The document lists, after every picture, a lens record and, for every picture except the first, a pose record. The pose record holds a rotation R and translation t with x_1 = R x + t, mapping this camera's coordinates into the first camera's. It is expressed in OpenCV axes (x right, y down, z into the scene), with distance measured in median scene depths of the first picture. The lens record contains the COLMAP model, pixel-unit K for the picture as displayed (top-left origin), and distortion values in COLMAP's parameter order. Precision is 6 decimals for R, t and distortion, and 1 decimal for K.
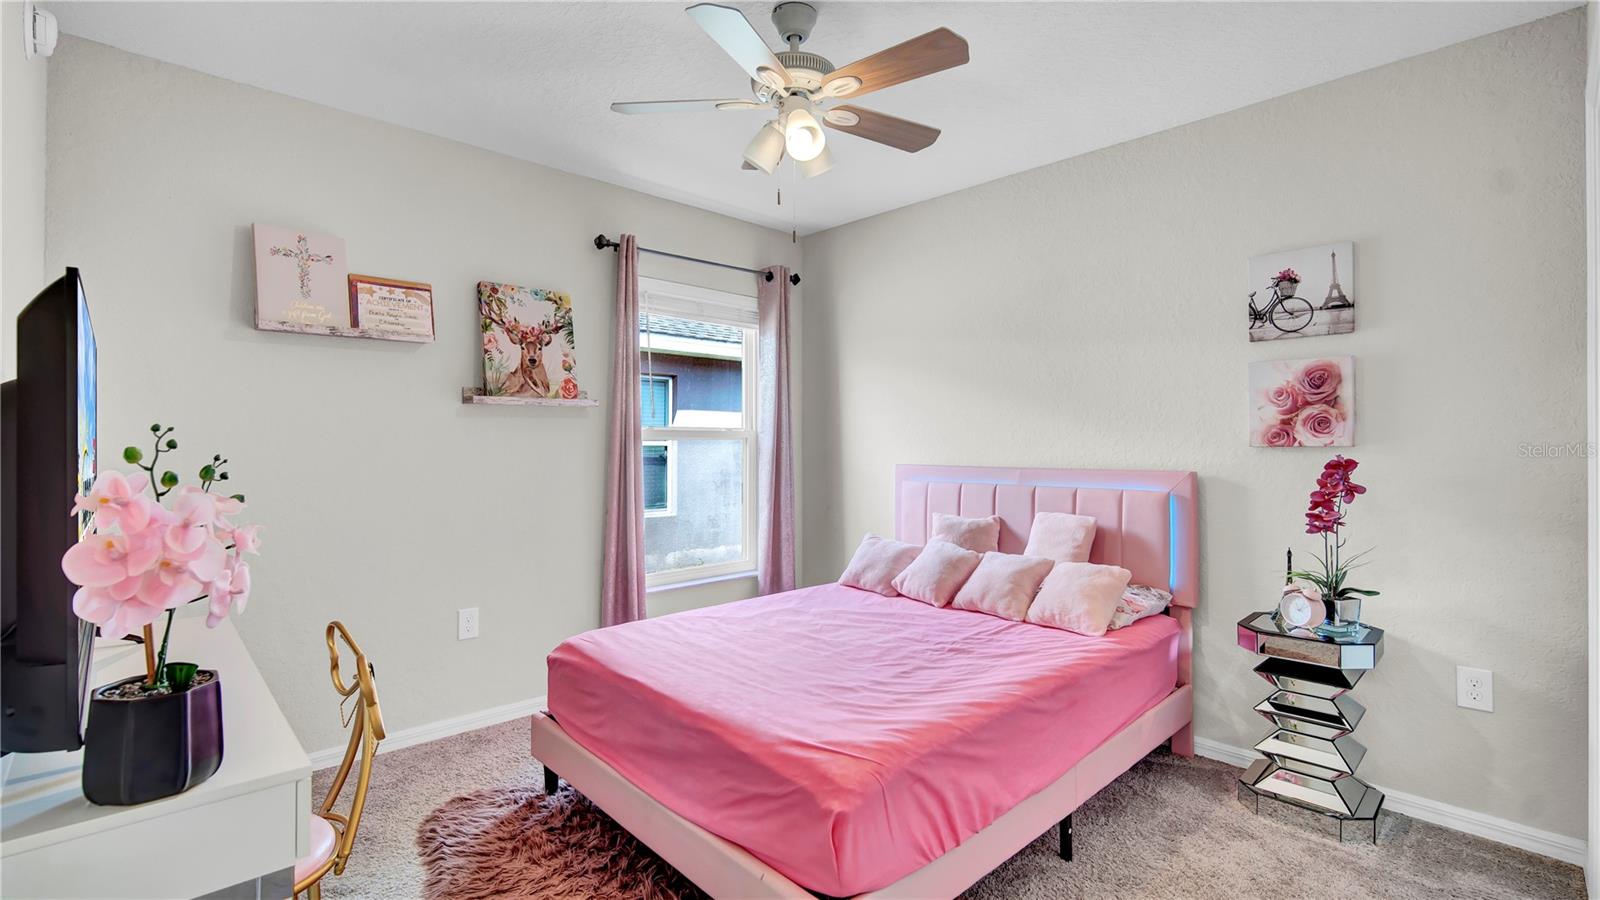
lens RADIAL K [[707.8, 0, 788.4], [0, 707.8, 442.9], [0, 0, 1]] dist [-0.004793, -0.000229]
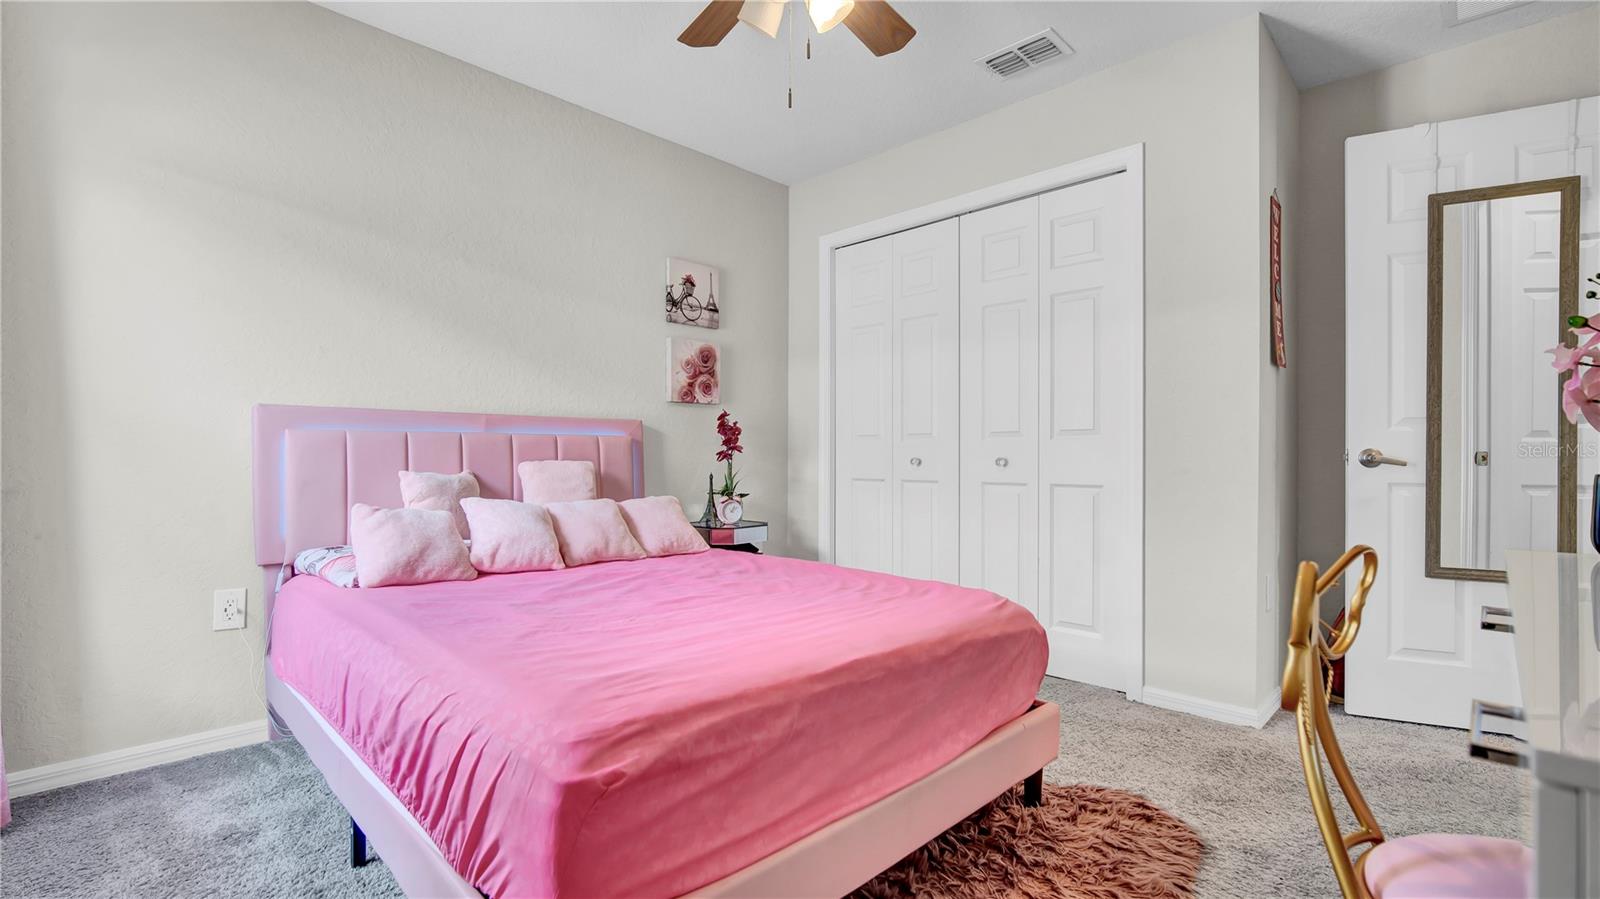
lens RADIAL K [[707.8, 0, 793.2], [0, 707.8, 451.9], [0, 0, 1]] dist [-0.004793, -0.000229]
pose [[-0.018410, 0.005840, 0.999813, -0.691206], [-0.005153, 0.999969, -0.005936, 0.110146], [-0.999817, -0.005262, -0.018379, 0.830469]]
